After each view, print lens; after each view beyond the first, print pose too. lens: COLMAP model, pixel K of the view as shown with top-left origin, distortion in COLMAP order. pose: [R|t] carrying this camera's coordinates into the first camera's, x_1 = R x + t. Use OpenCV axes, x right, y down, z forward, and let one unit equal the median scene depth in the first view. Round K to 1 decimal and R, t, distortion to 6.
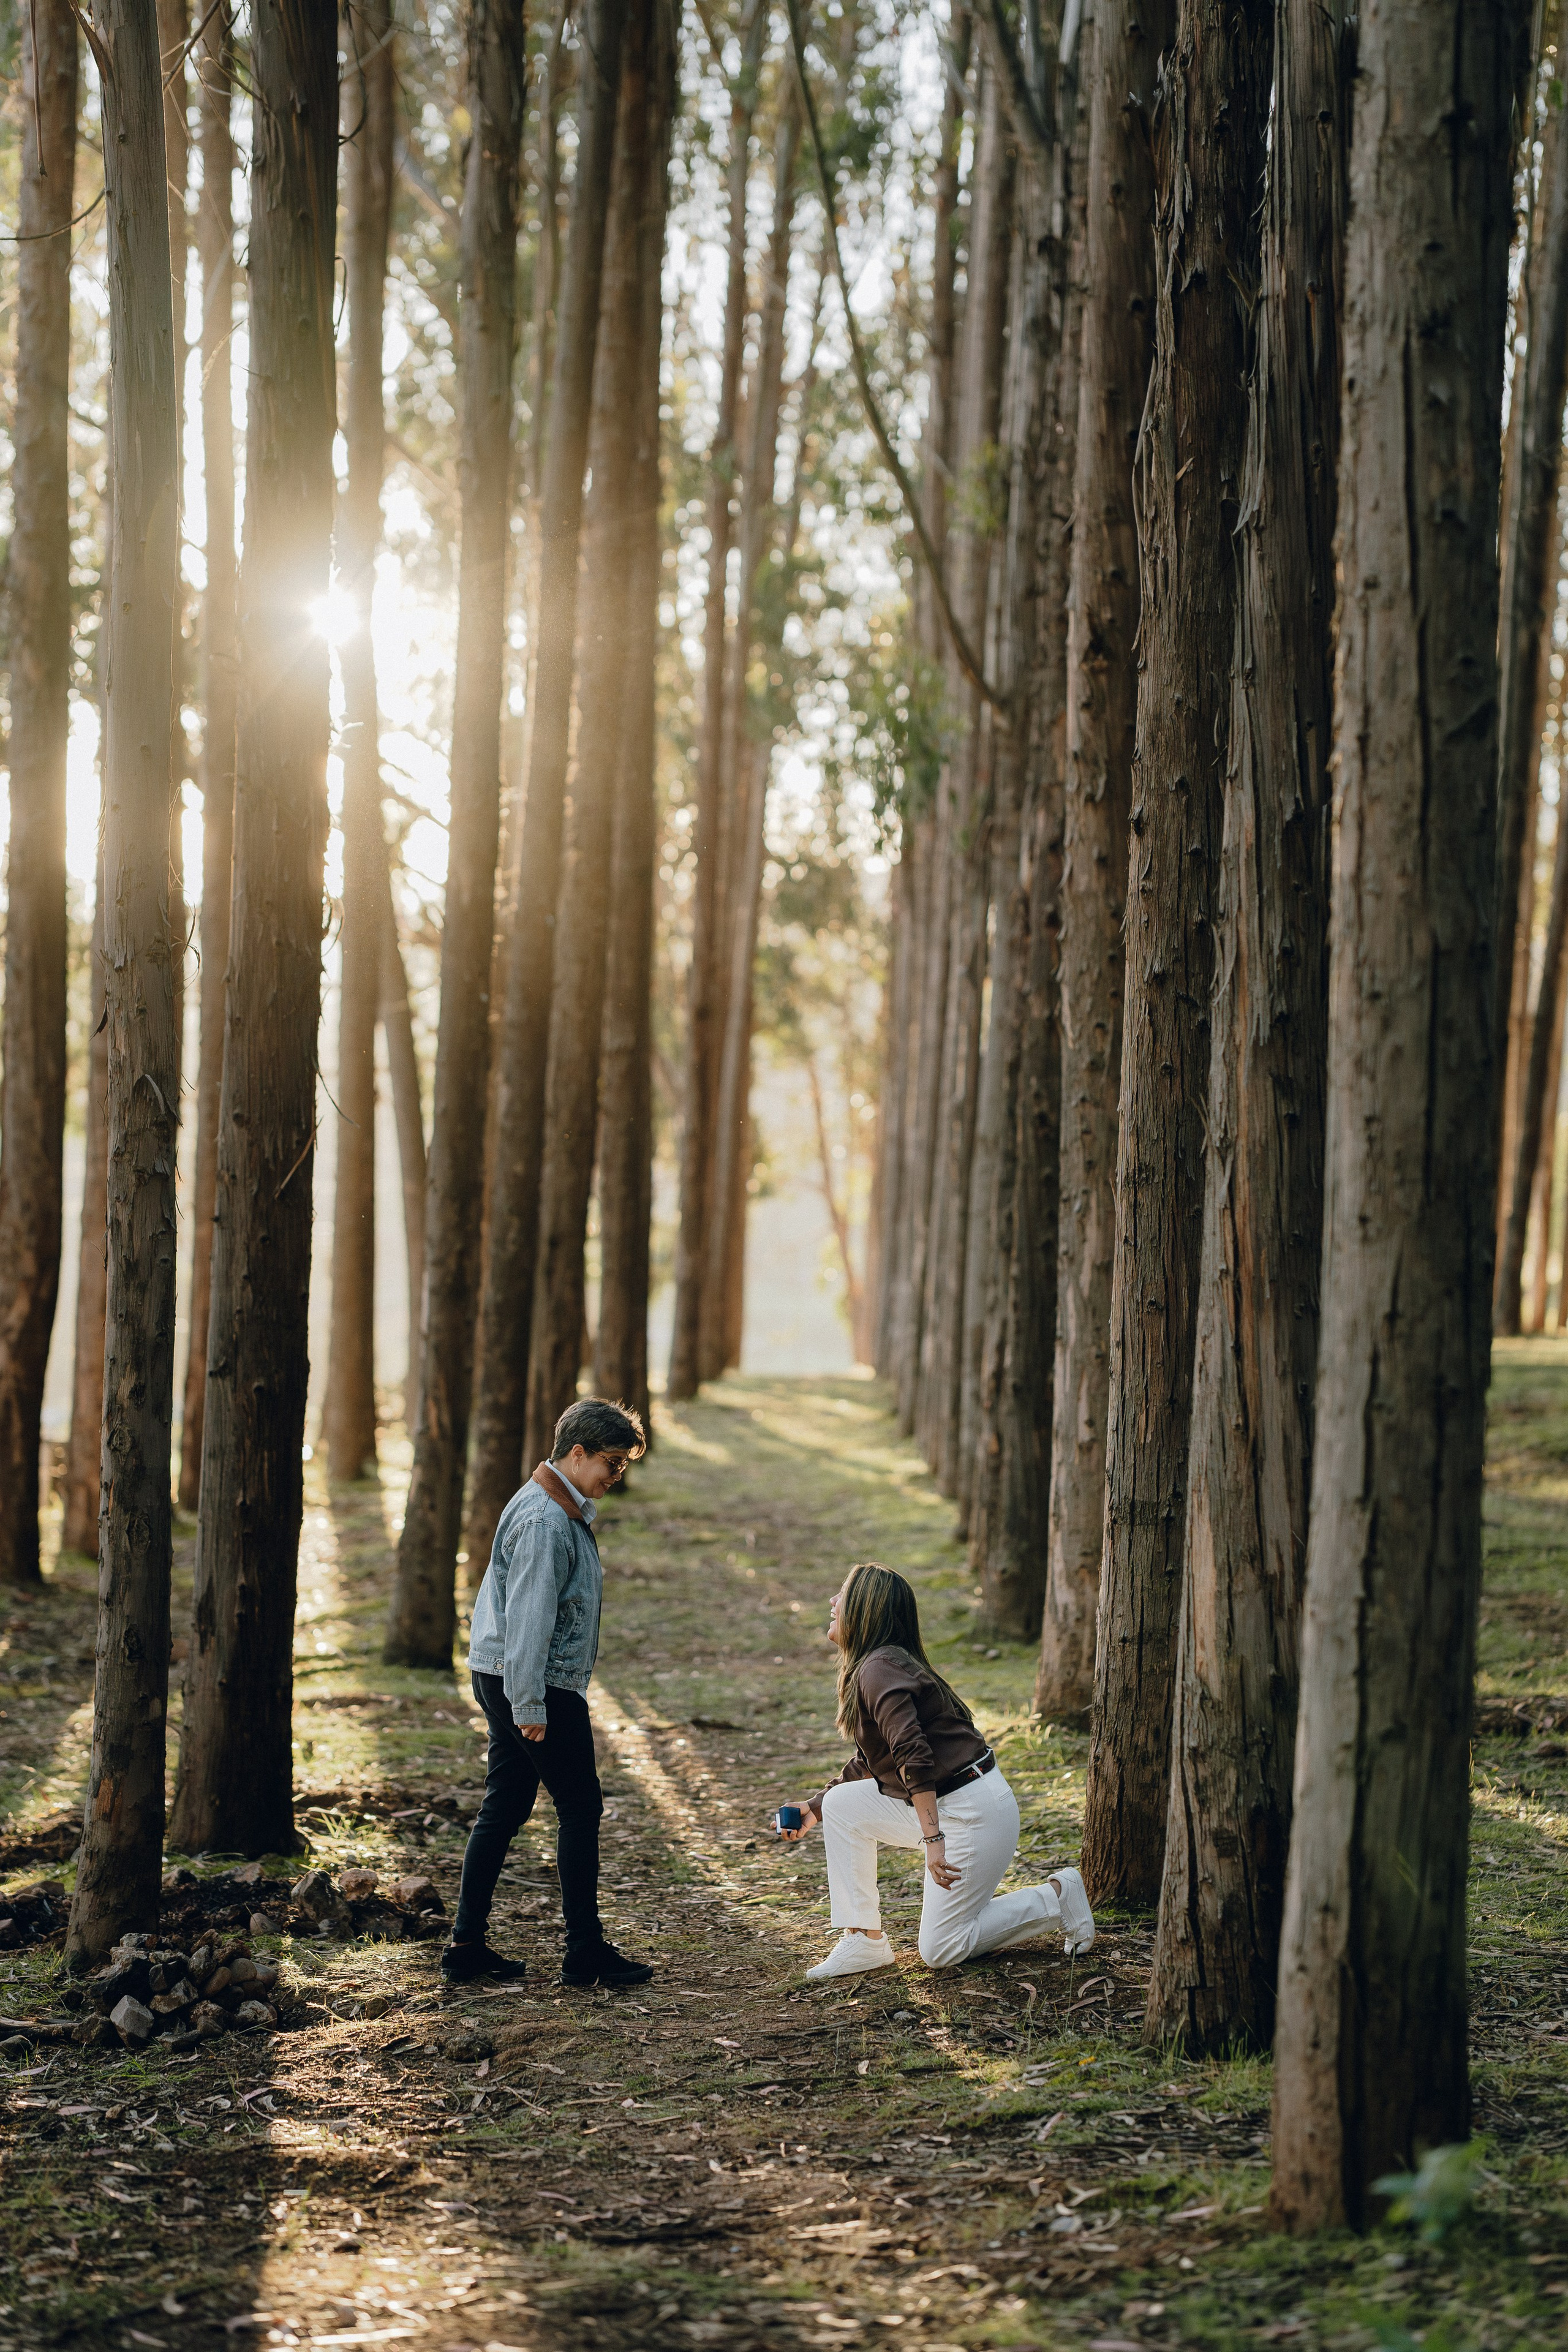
lens RADIAL K [[5549.2, 0, 802.3], [0, 5549.2, 1174.0], [0, 0, 1]] dist [0.732063, 0.456887]
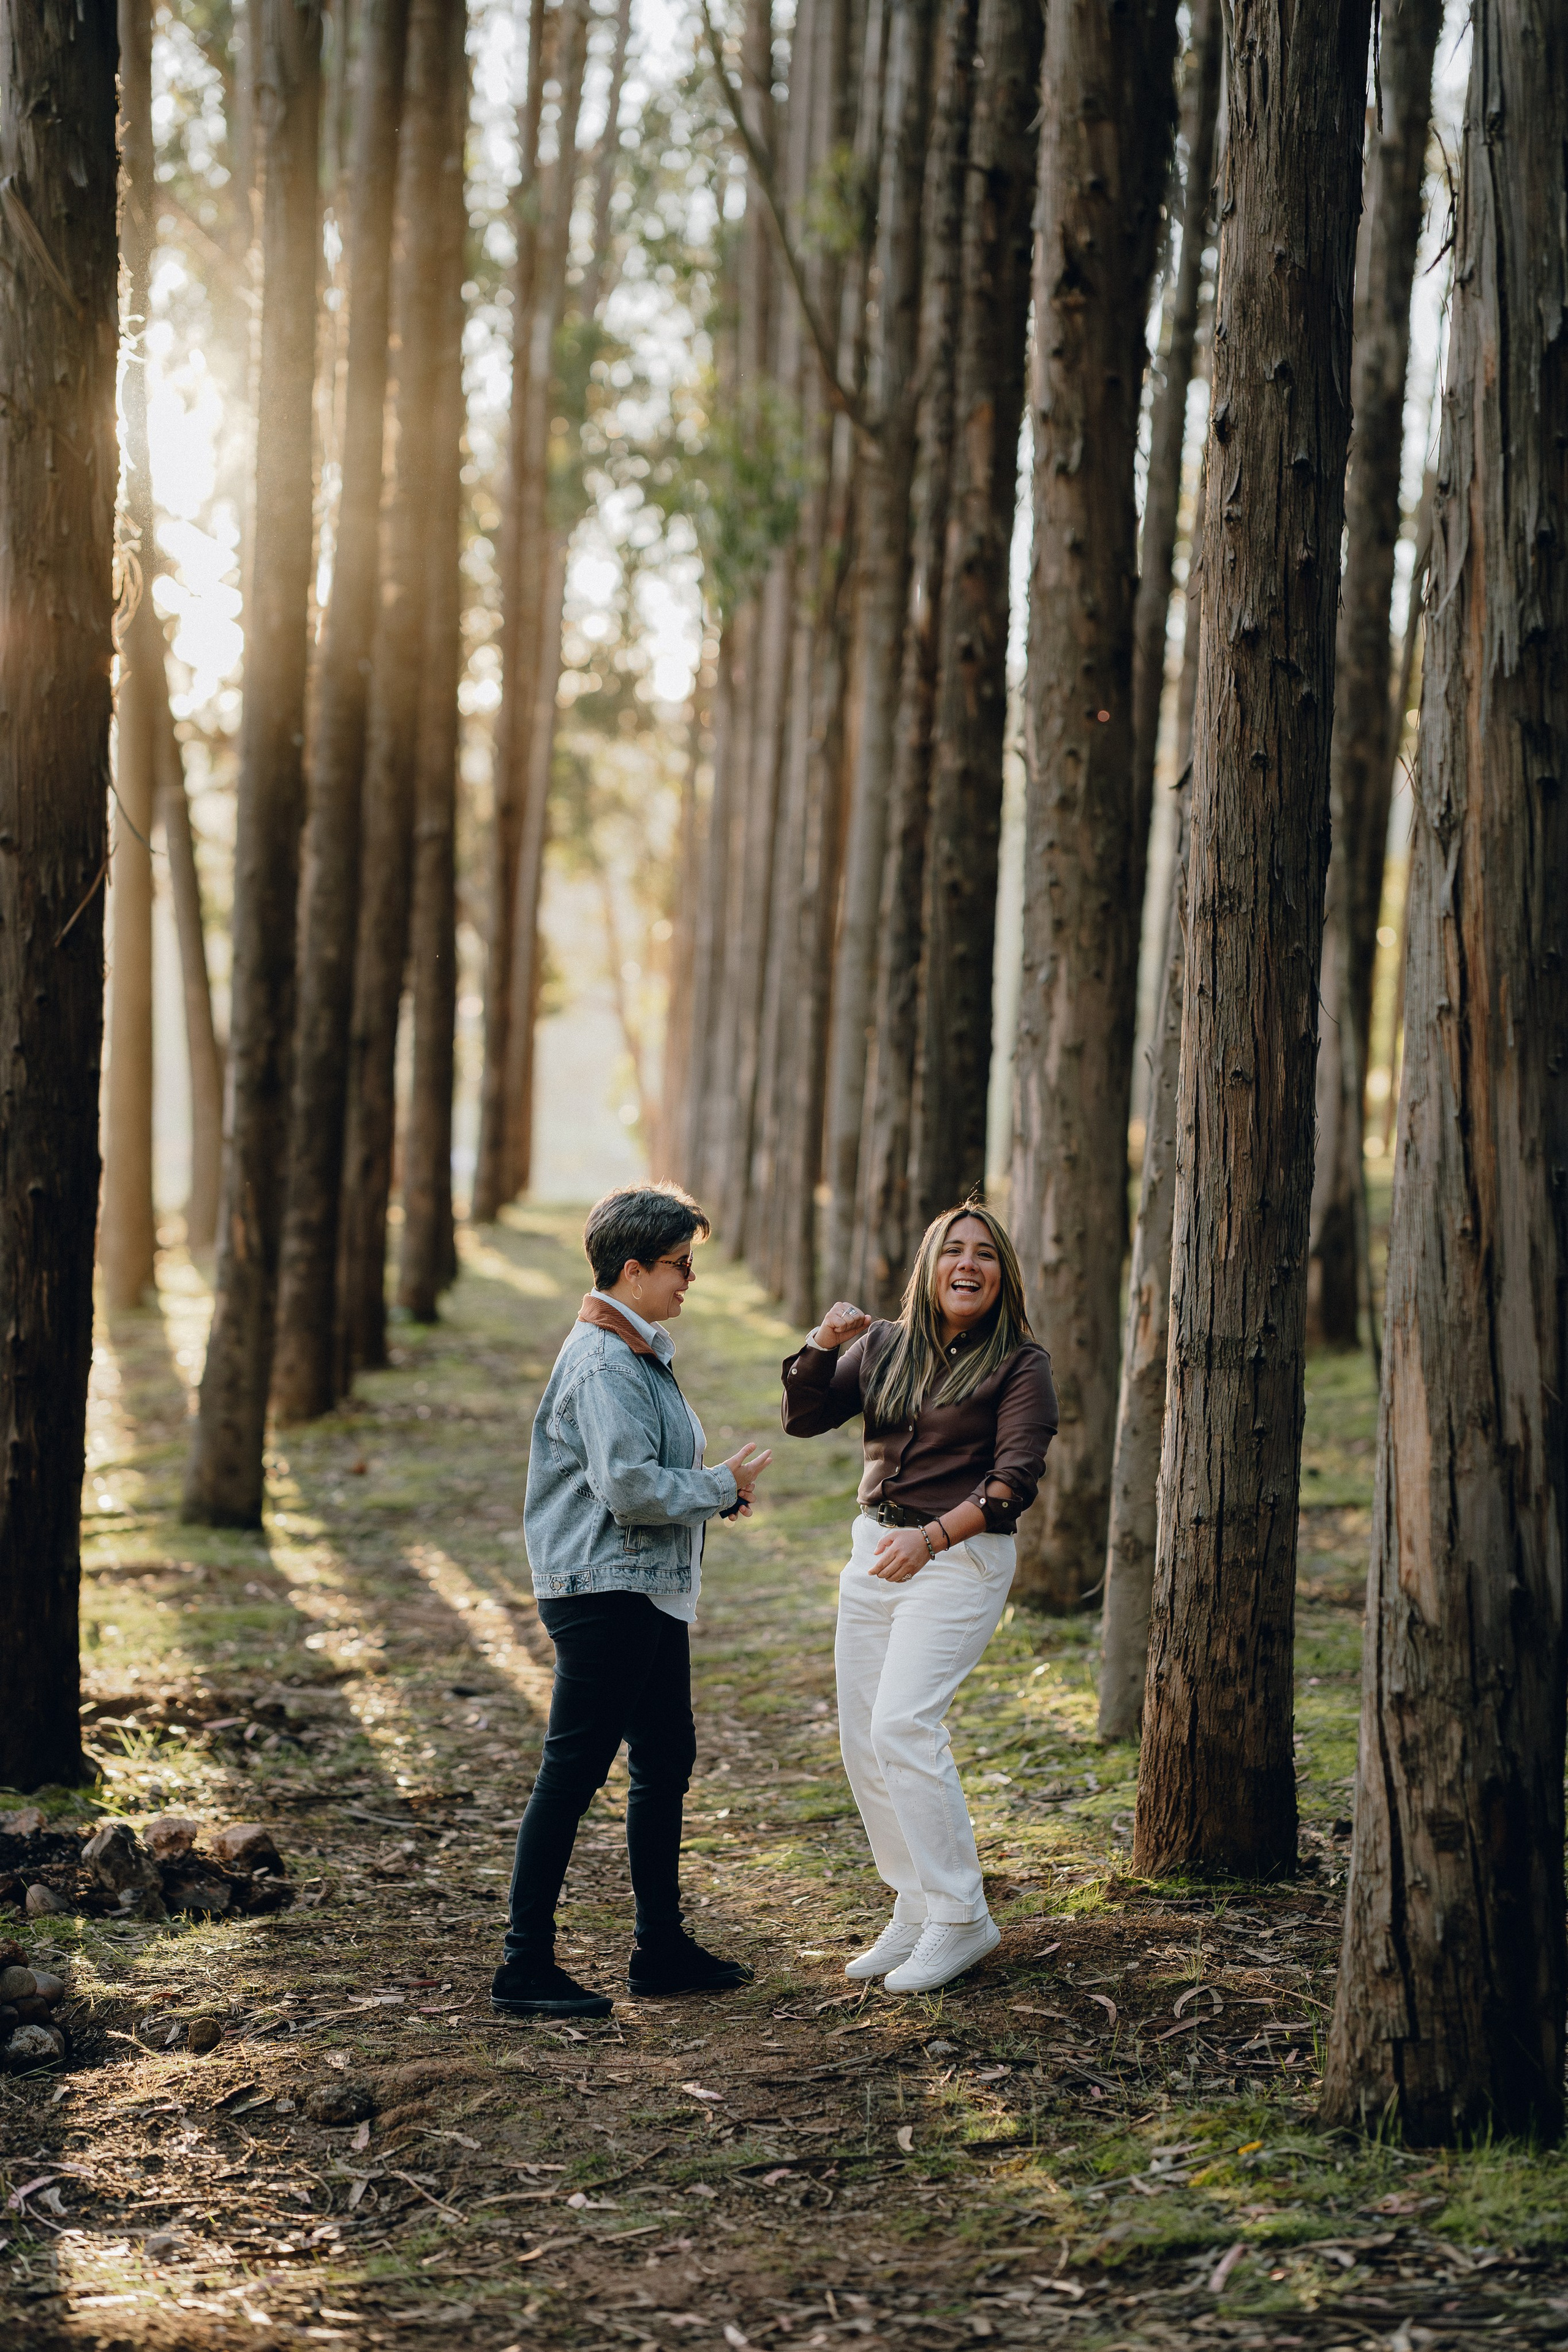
lens RADIAL K [[5549.4, 0, 788.6], [0, 5549.4, 1146.3], [0, 0, 1]] dist [0.726314, 0.662121]
pose [[0.999263, 0.001237, 0.038376, -0.026409], [-0.002221, 0.999670, 0.025605, 0.013837], [-0.038331, -0.025672, 0.998935, 0.251547]]
